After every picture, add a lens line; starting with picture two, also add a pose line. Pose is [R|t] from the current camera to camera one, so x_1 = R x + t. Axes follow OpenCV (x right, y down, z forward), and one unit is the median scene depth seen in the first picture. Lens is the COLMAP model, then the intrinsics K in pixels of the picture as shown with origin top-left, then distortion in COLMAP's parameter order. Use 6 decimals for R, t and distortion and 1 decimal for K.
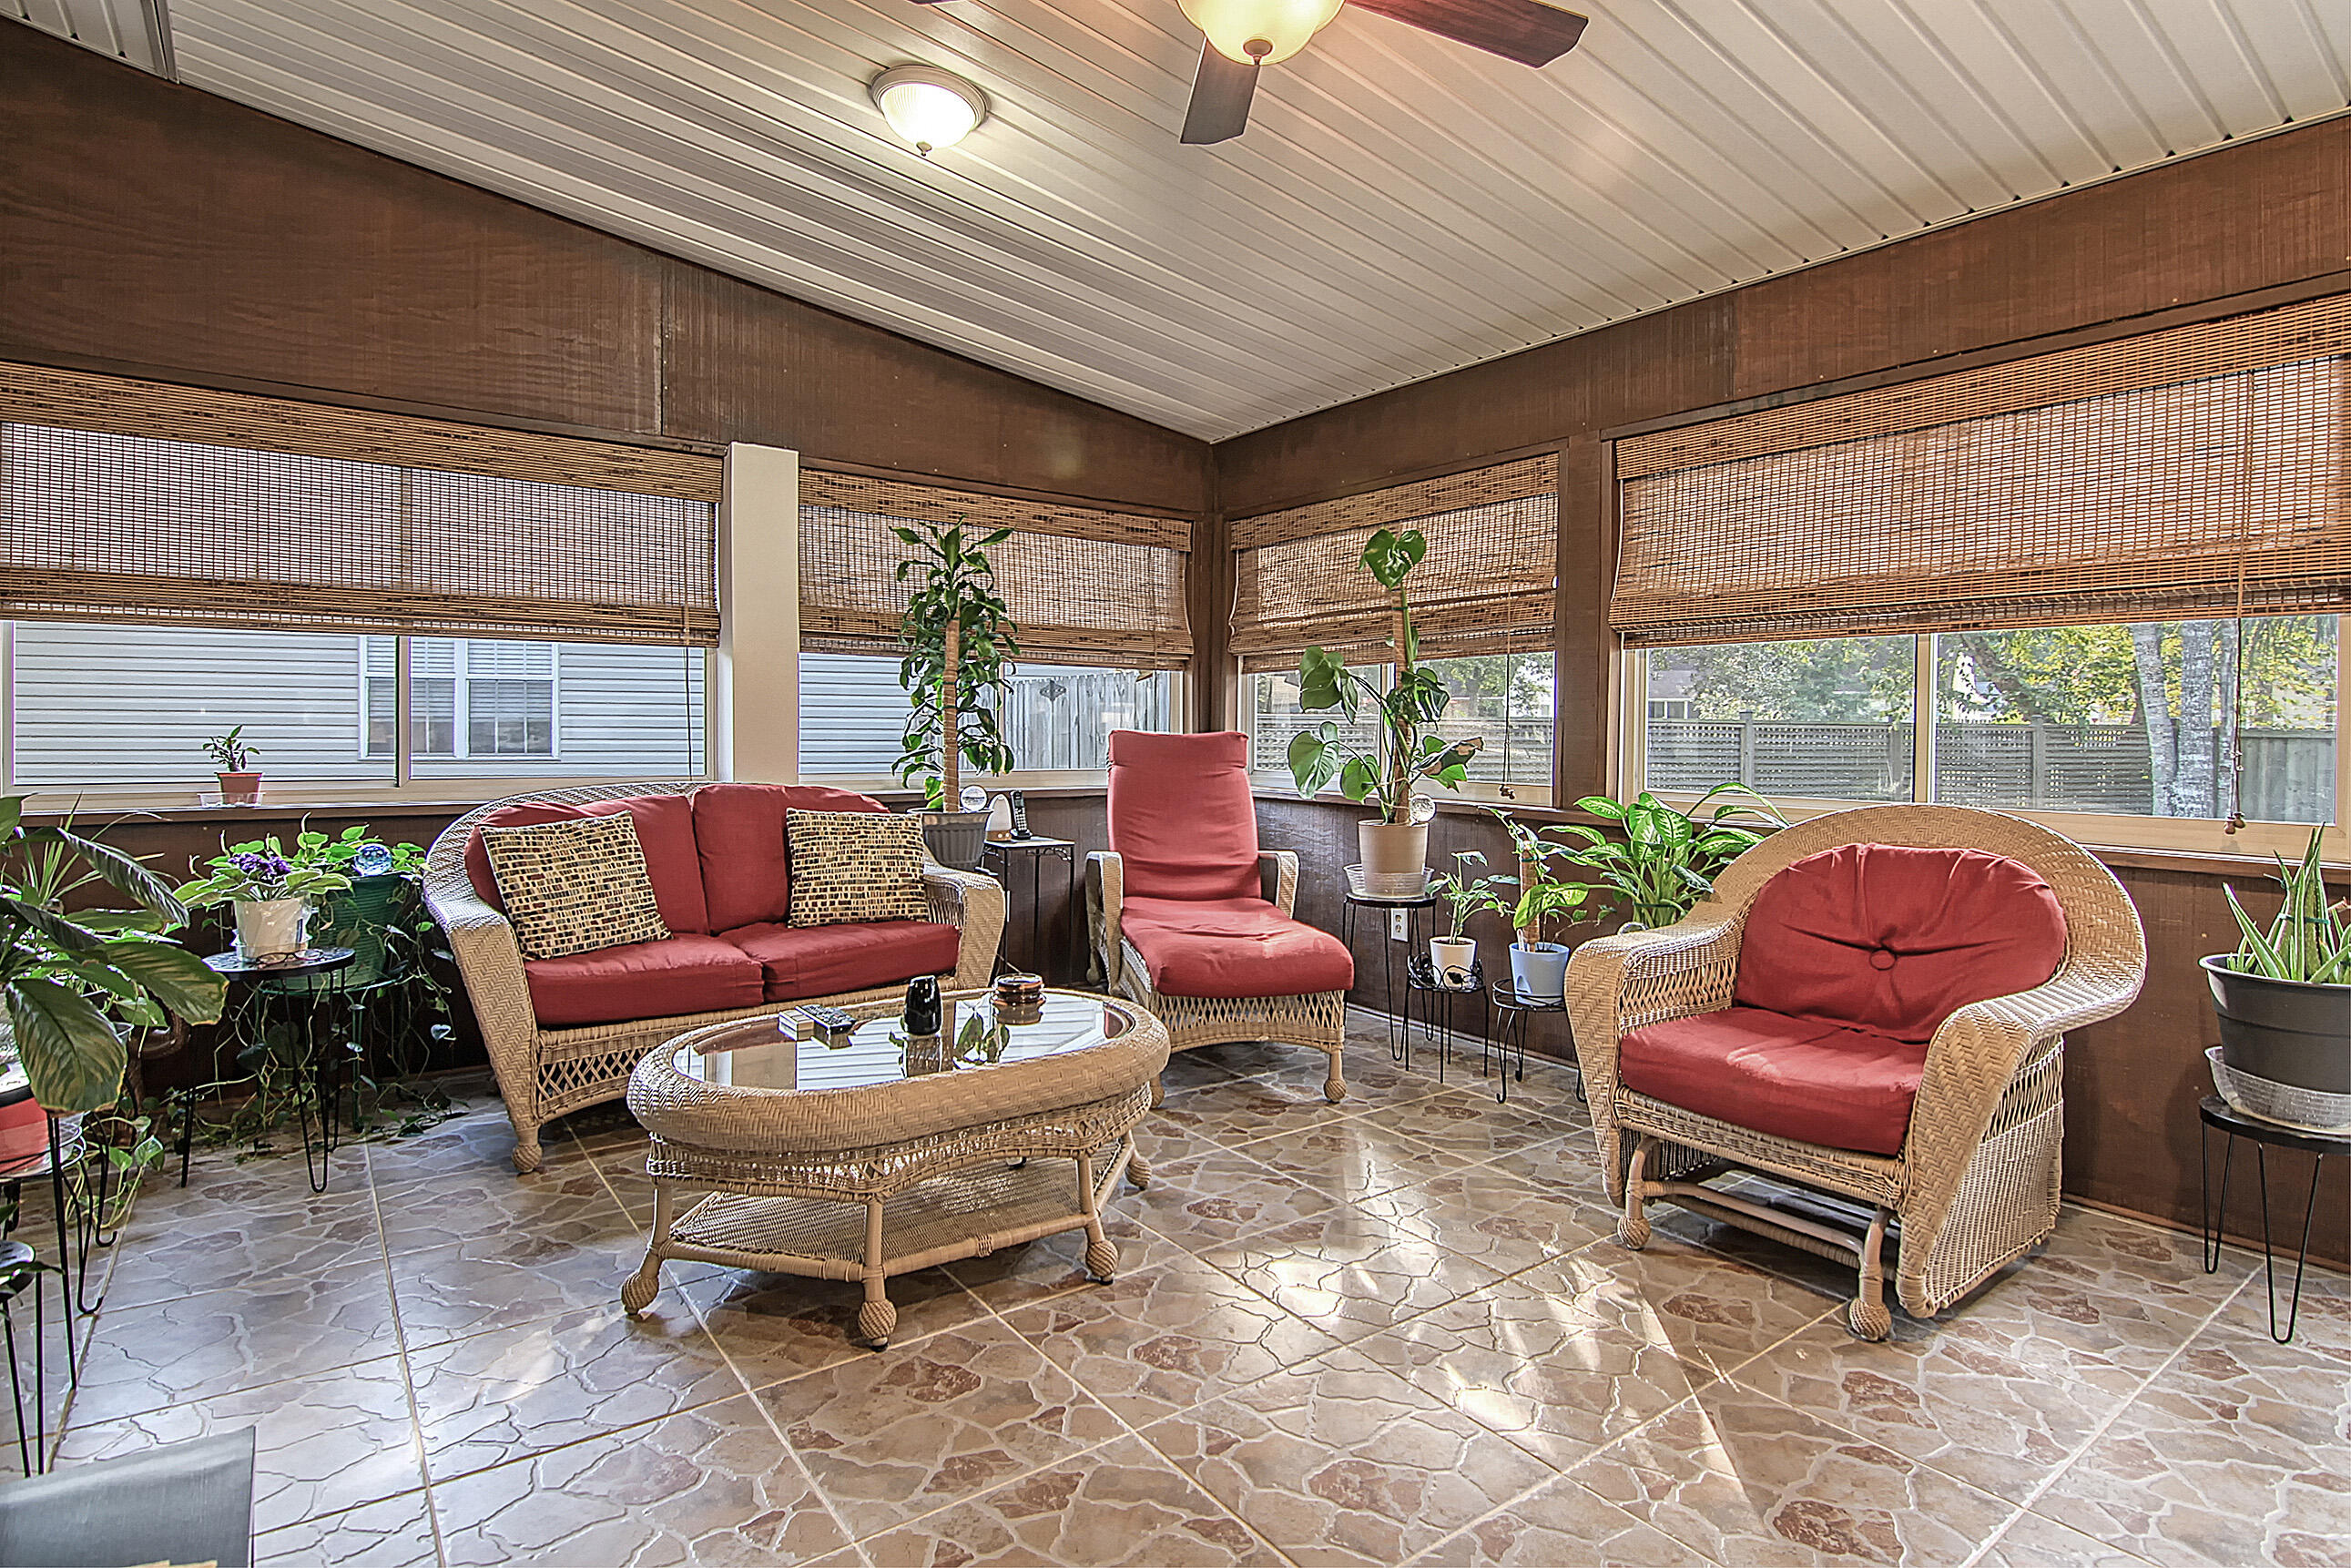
lens RADIAL K [[1218.0, 0, 1174.3], [0, 1218.0, 754.4], [0, 0, 1]] dist [0.001093, -0.011387]
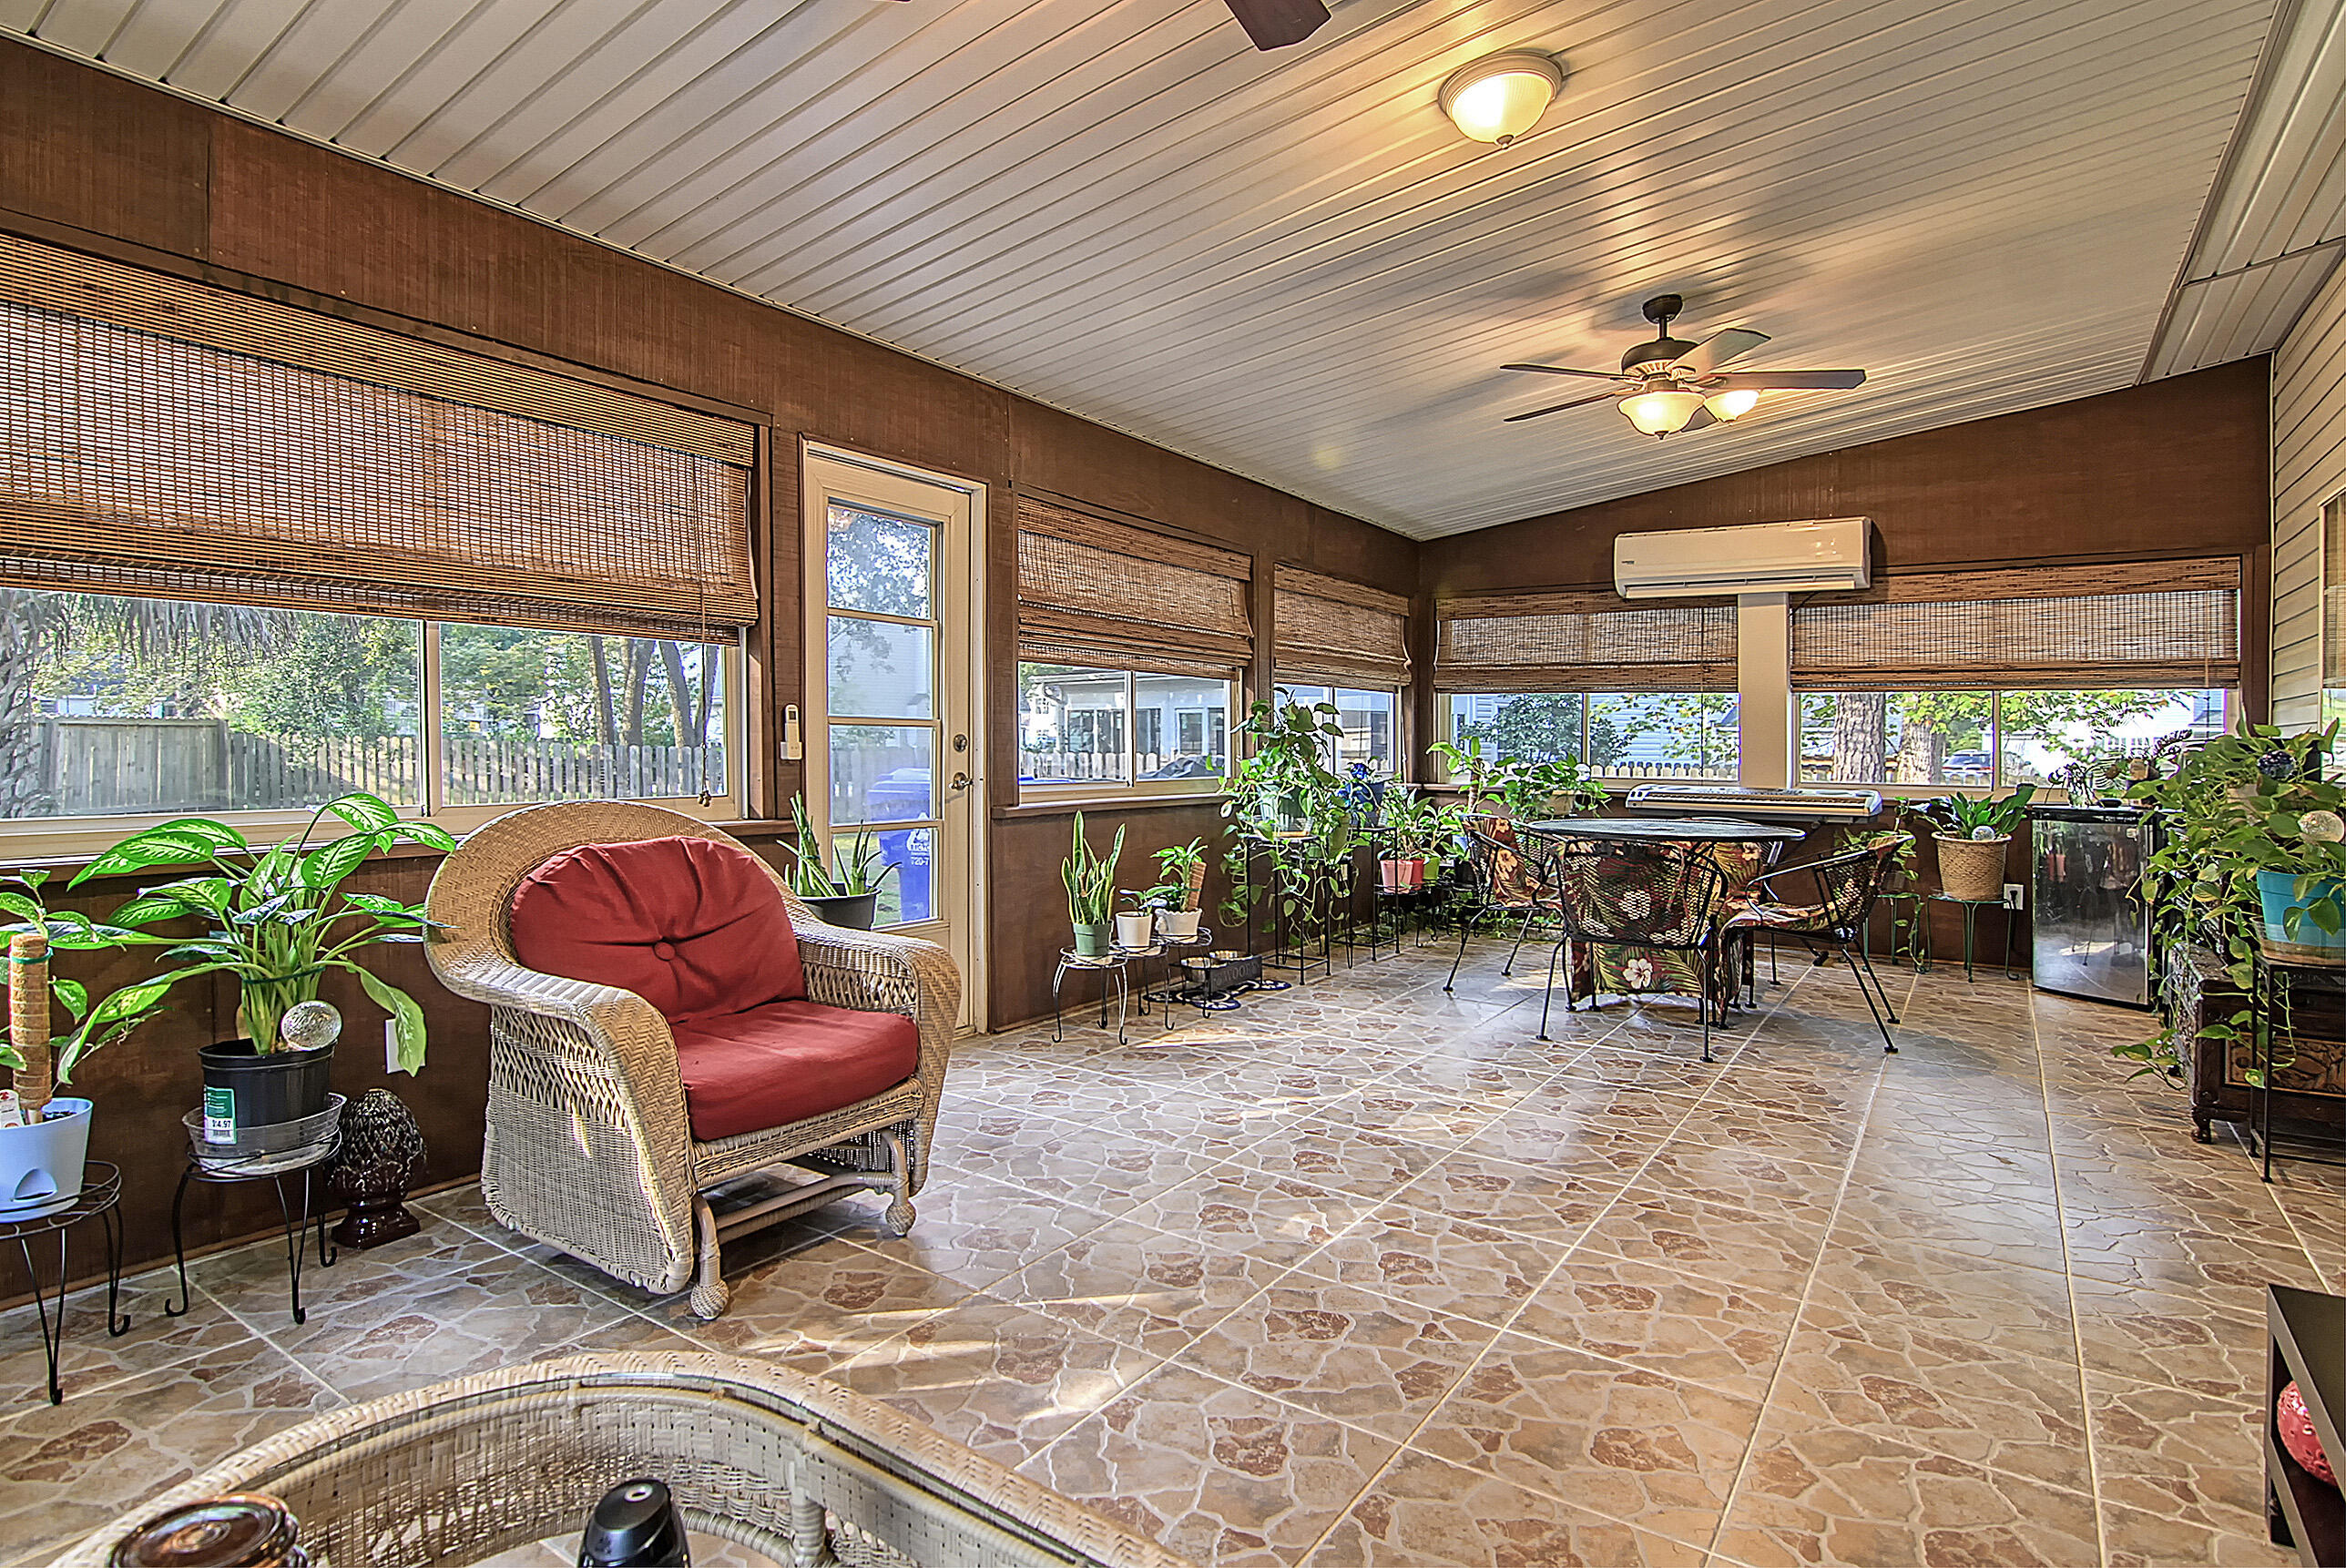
lens RADIAL K [[1215.2, 0, 1171.8], [0, 1215.2, 754.4], [0, 0, 1]] dist [0.001093, -0.011387]
pose [[-0.330114, -0.026574, 0.943567, -0.533663], [0.004523, 0.999548, 0.029733, -0.027146], [-0.943930, 0.014083, -0.329845, 0.931884]]
